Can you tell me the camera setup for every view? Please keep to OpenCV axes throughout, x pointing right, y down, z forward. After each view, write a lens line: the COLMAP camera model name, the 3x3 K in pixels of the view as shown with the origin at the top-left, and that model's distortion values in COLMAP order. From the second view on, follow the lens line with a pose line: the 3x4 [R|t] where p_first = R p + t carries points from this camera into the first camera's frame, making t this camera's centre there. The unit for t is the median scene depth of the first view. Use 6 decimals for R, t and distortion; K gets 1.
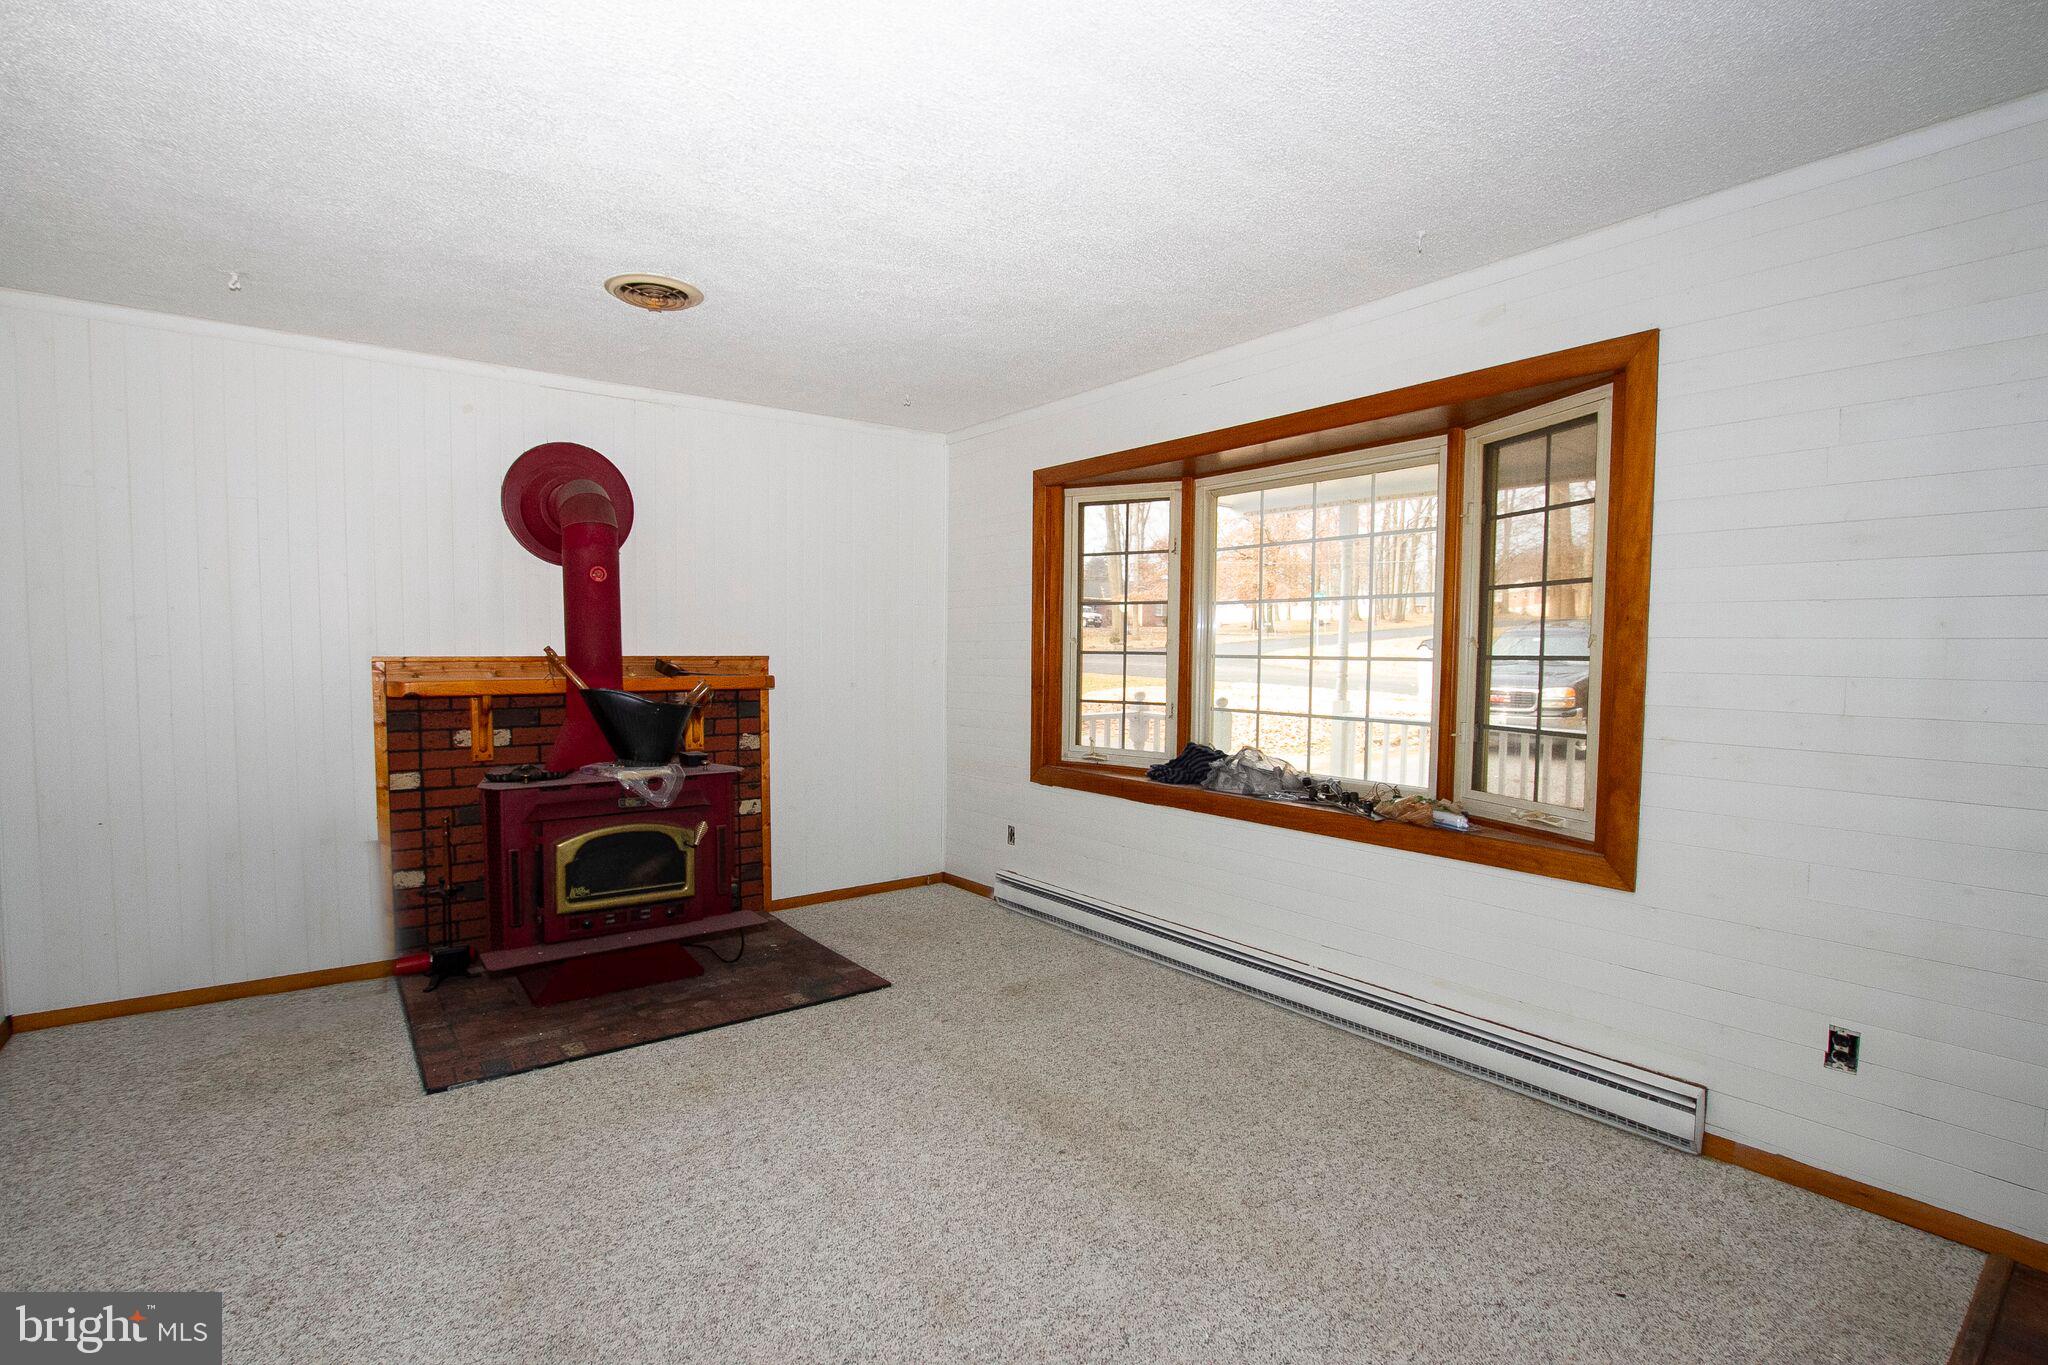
lens RADIAL K [[968.3, 0, 1024.0], [0, 968.3, 682.5], [0, 0, 1]] dist [-0.028261, 0.000377]
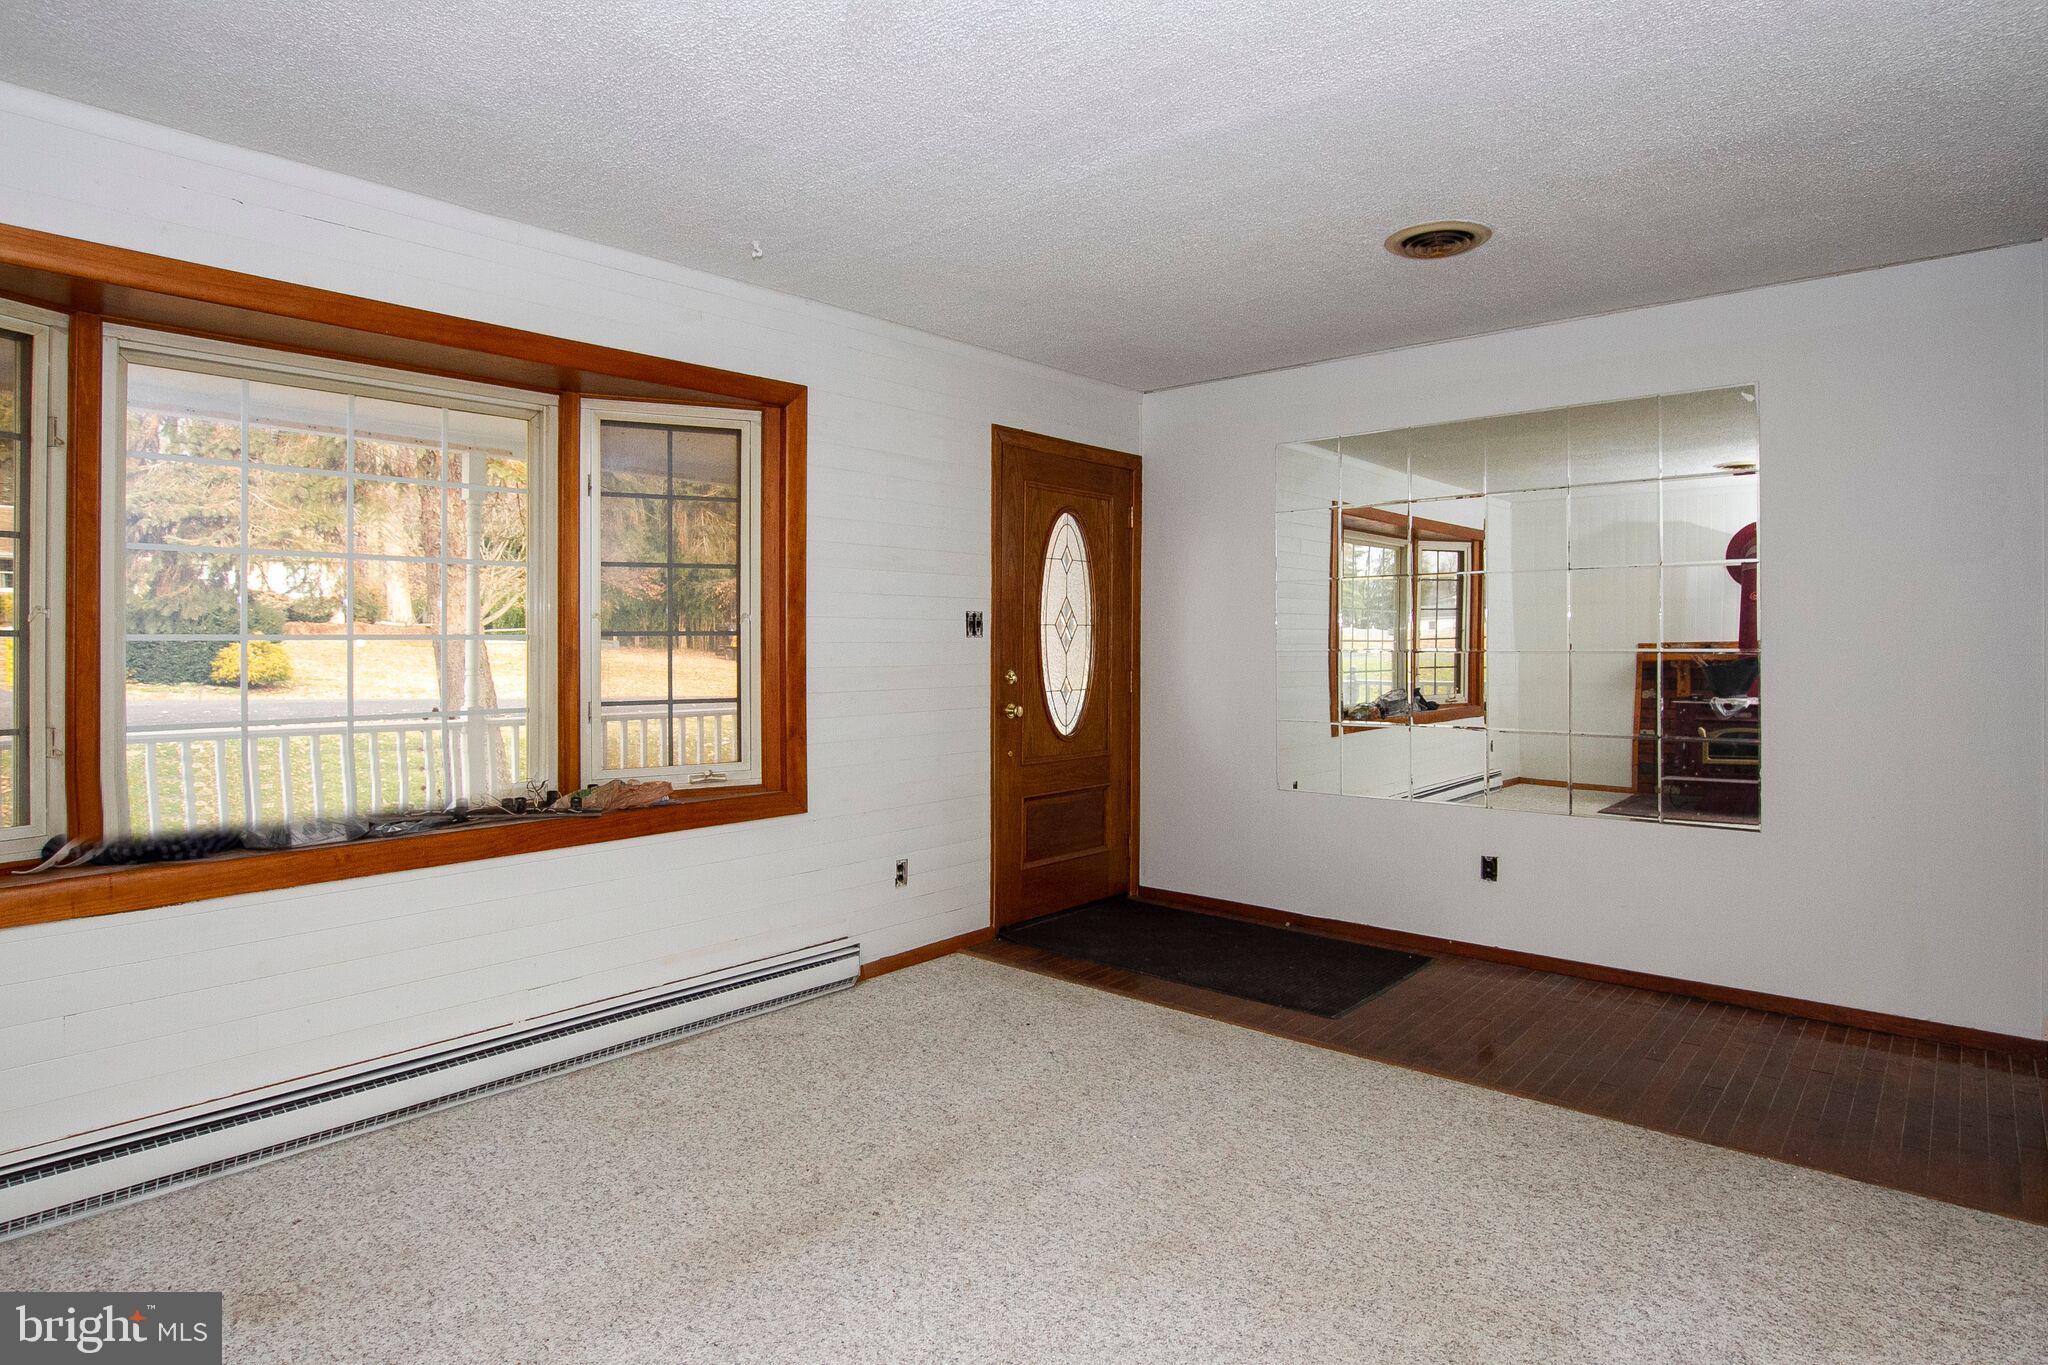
lens RADIAL K [[1141.8, 0, 1021.0], [0, 1141.8, 646.2], [0, 0, 1]] dist [-0.003608, -0.000471]
pose [[-0.204439, -0.017229, 0.978728, -0.674240], [0.033785, 0.999125, 0.024645, -0.026241], [-0.978296, 0.038105, -0.203679, 0.734873]]
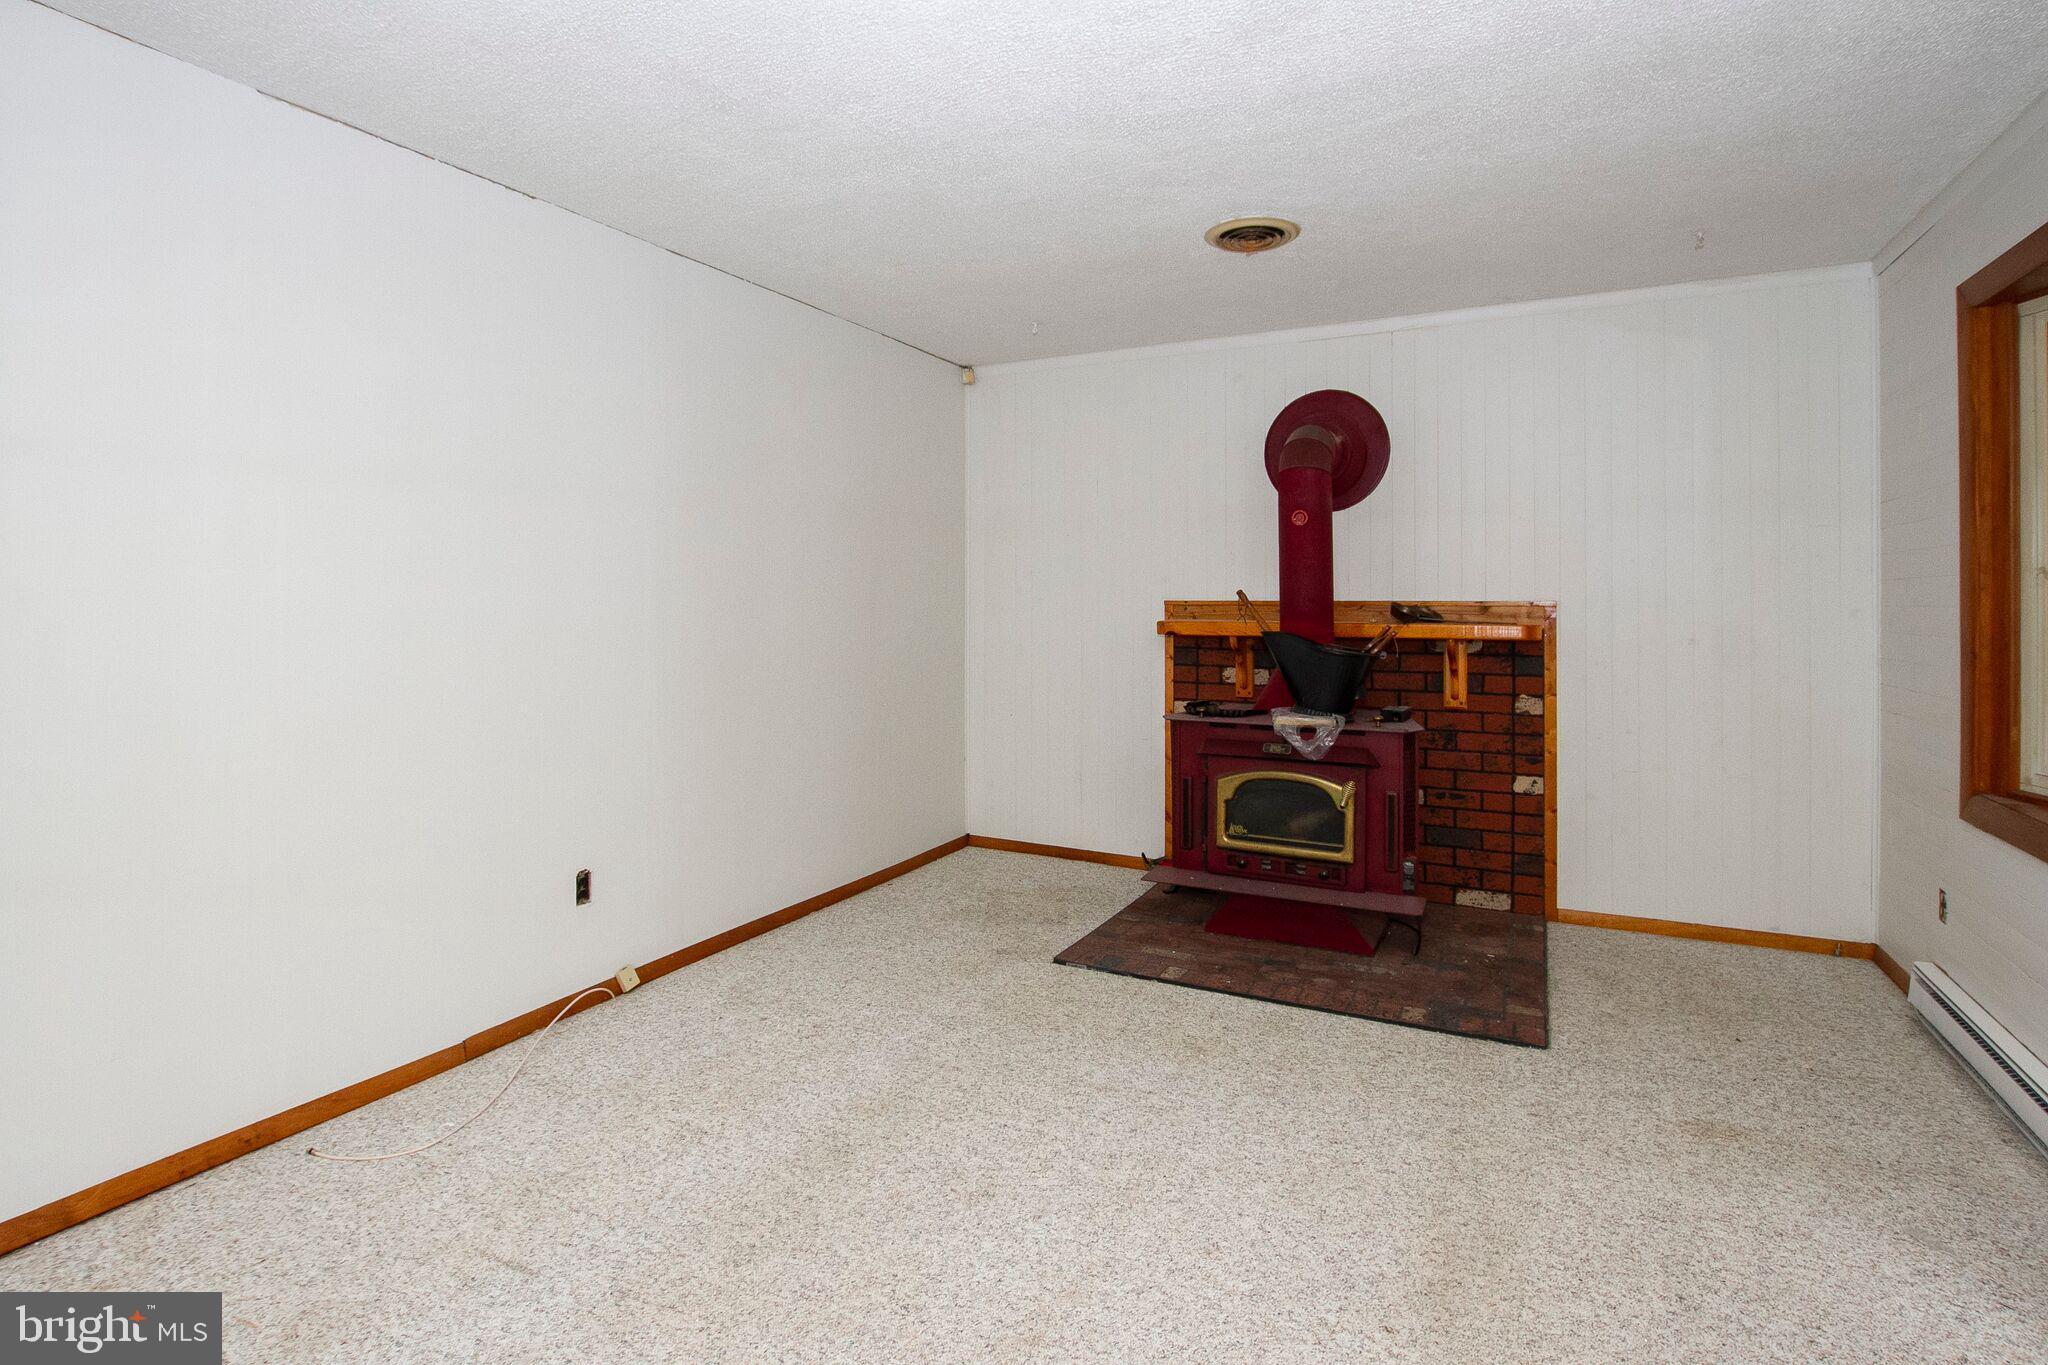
lens RADIAL K [[1006.9, 0, 1020.6], [0, 1006.9, 577.6], [0, 0, 1]] dist [-0.014259, 0.000001]
pose [[0.430857, -0.020573, -0.902186, 0.396053], [-0.029339, 0.998892, -0.036790, -0.004504], [0.901943, 0.042320, 0.429776, 0.306662]]
